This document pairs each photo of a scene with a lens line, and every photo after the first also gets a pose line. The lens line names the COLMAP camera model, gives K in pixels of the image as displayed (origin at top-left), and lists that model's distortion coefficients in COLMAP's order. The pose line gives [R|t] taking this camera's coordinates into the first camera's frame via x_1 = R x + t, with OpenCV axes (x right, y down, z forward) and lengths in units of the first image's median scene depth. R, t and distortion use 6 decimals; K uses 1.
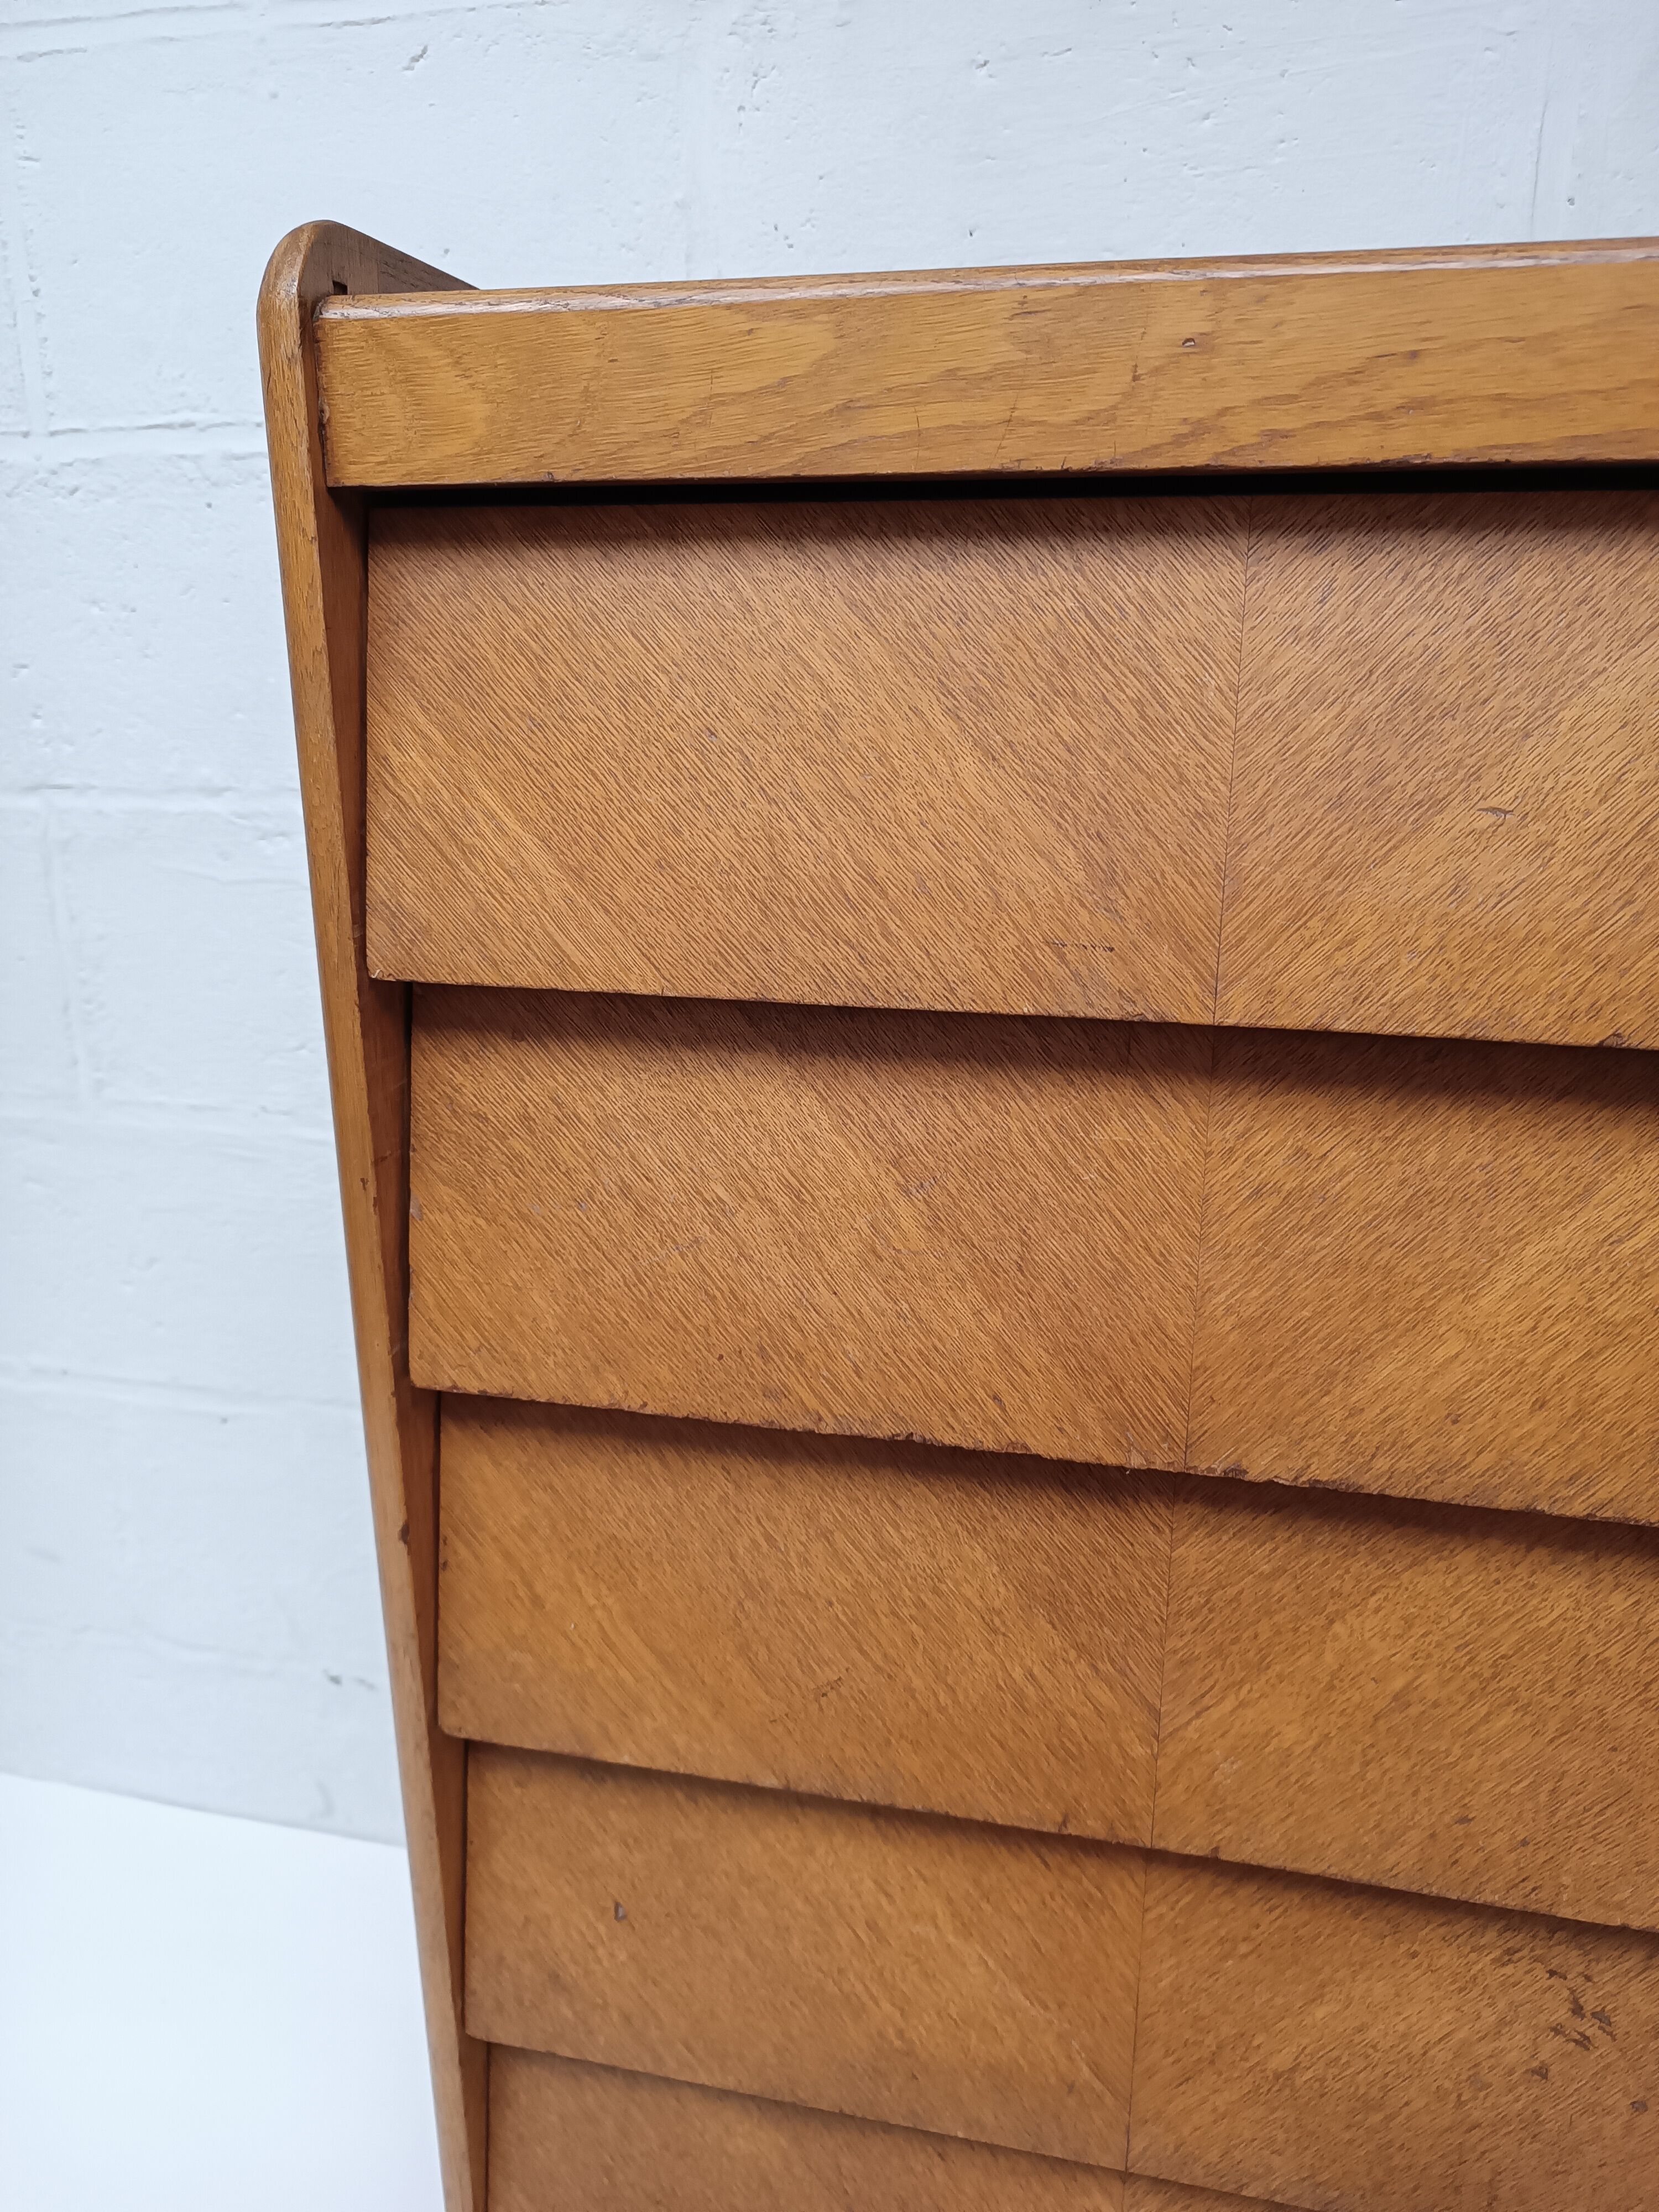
lens RADIAL K [[1605.7, 0, 824.5], [0, 1605.7, 1110.1], [0, 0, 1]] dist [0.009908, -0.019486]
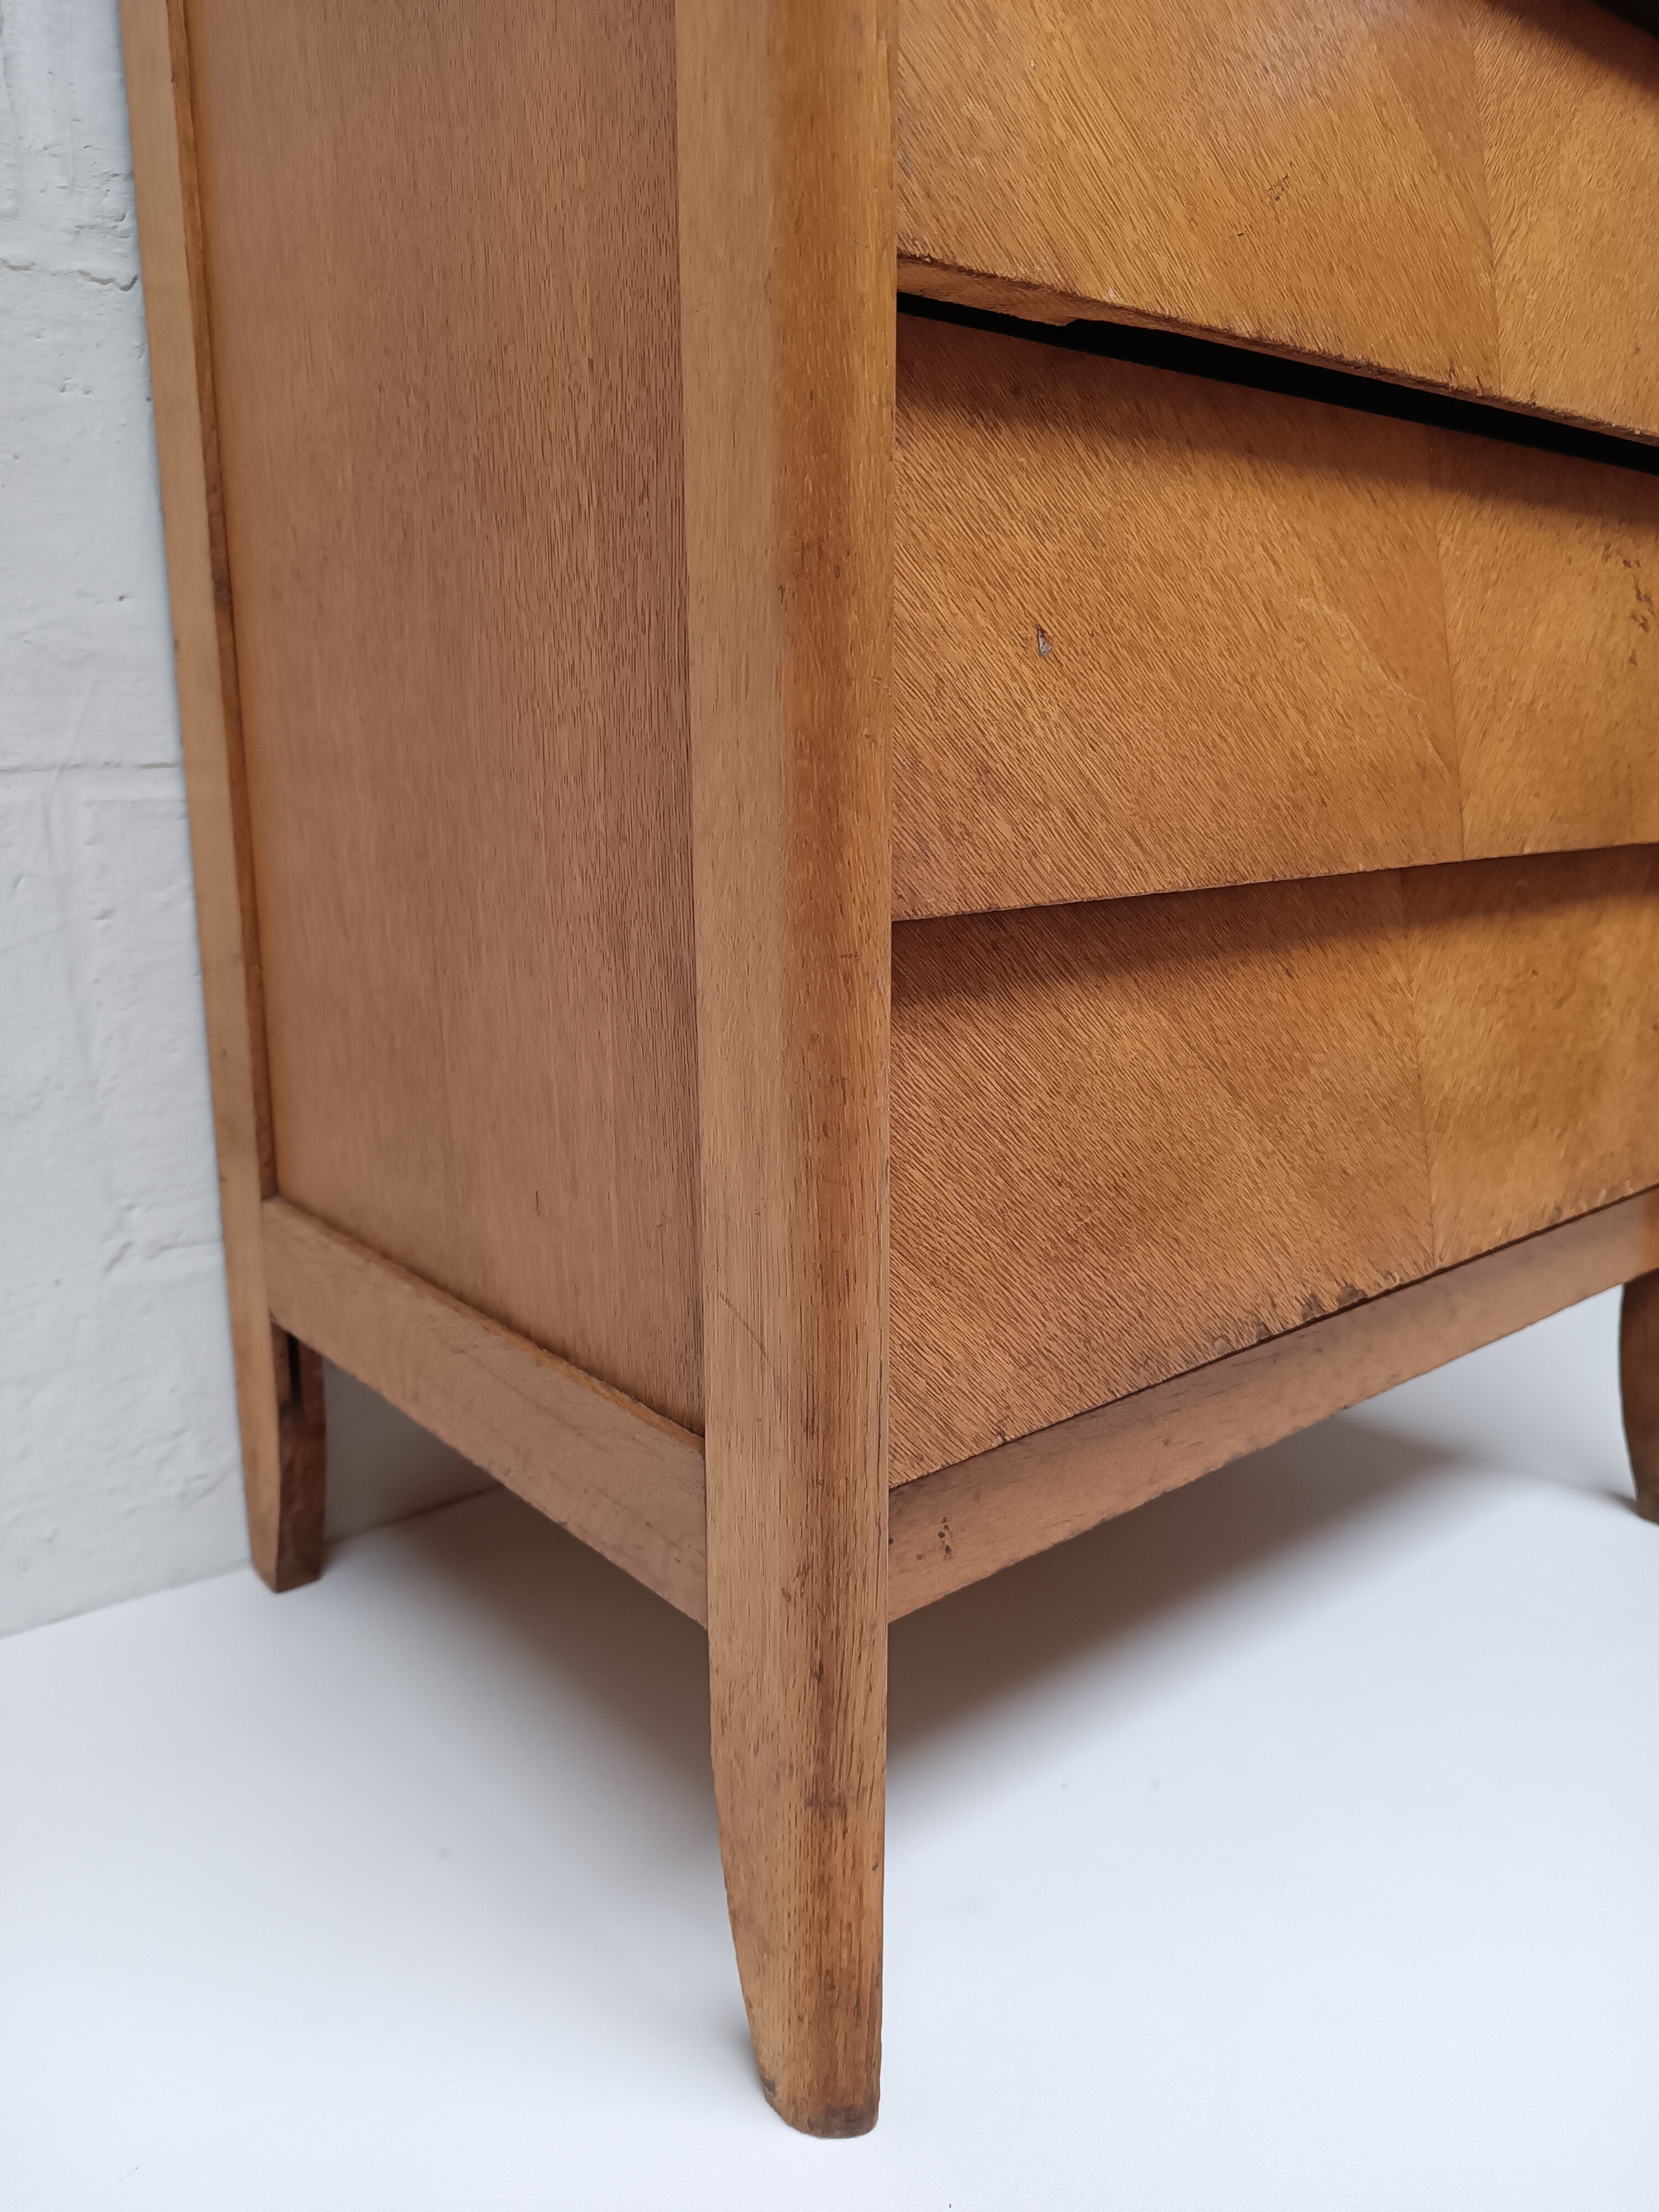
lens RADIAL K [[1621.3, 0, 822.4], [0, 1621.3, 1112.0], [0, 0, 1]] dist [-0.001257, -0.011067]
pose [[0.602933, -0.180546, 0.777094, -0.872713], [0.244885, 0.968916, 0.035111, 0.758891], [-0.759278, 0.169130, 0.628404, 0.806243]]
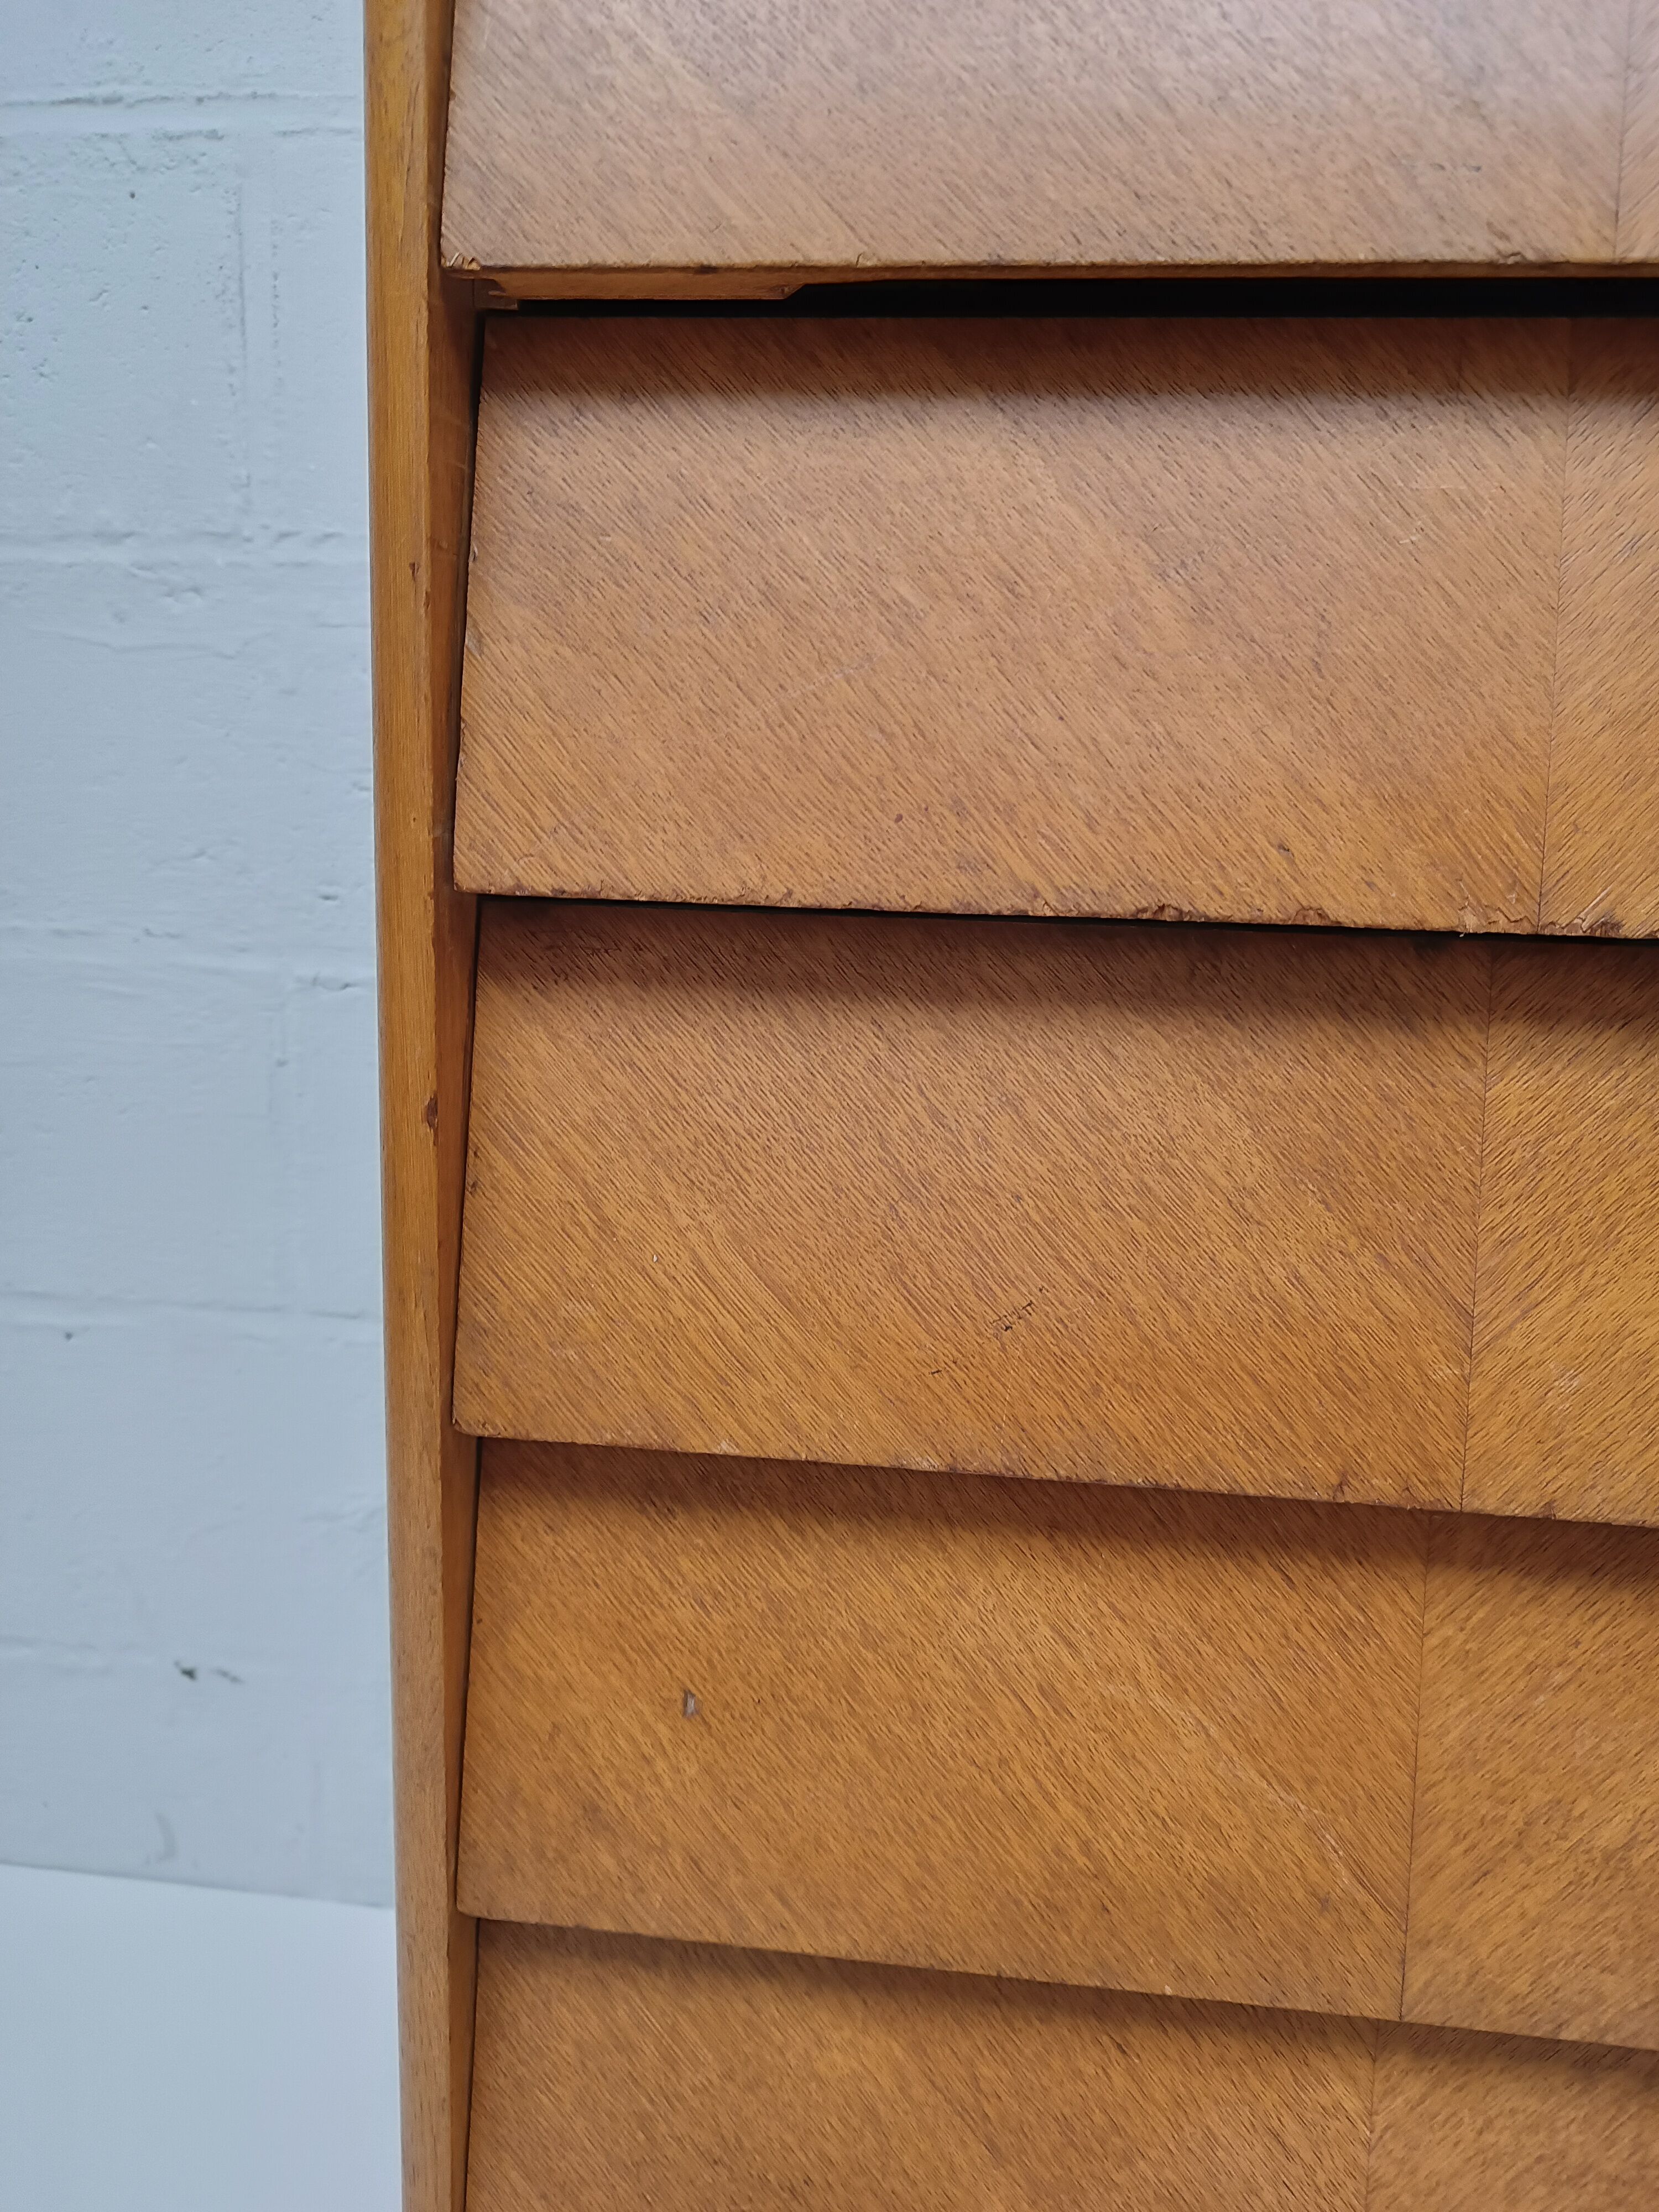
lens RADIAL K [[1615.6, 0, 829.0], [0, 1615.6, 1120.0], [0, 0, 1]] dist [0.018679, -0.028661]
pose [[0.993591, 0.016400, 0.111839, -0.178609], [-0.003098, 0.992998, -0.118088, 0.382422], [-0.112992, 0.116985, 0.986685, 0.284918]]
